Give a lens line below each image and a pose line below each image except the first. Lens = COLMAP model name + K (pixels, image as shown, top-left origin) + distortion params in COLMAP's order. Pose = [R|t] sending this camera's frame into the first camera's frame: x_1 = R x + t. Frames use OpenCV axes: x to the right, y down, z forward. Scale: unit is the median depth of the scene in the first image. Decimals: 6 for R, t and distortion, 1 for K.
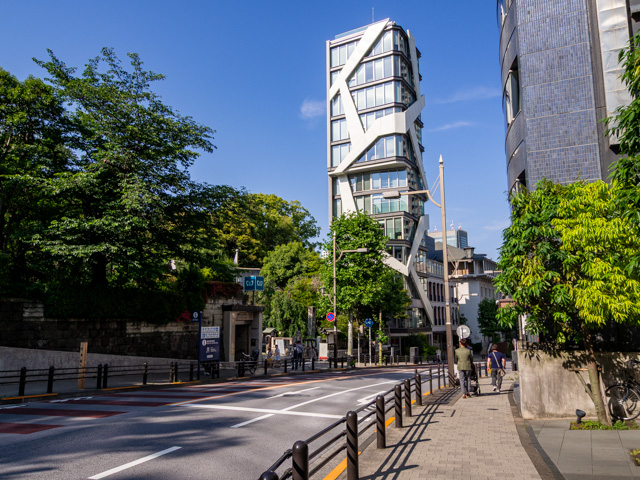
lens RADIAL K [[494.9, 0, 320.0], [0, 494.9, 240.0], [0, 0, 1]] dist [0.053453, -0.000325]
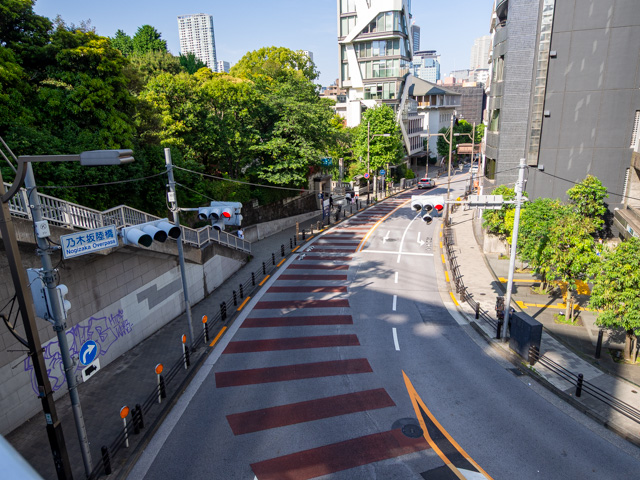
lens RADIAL K [[424.2, 0, 320.0], [0, 424.2, 240.0], [0, 0, 1]] dist [0.051875, -0.039955]
pose [[0.996011, -0.058994, 0.066946, -0.138894], [0.024181, 0.900634, 0.433905, -0.158591], [-0.085892, -0.430555, 0.898468, -0.224229]]
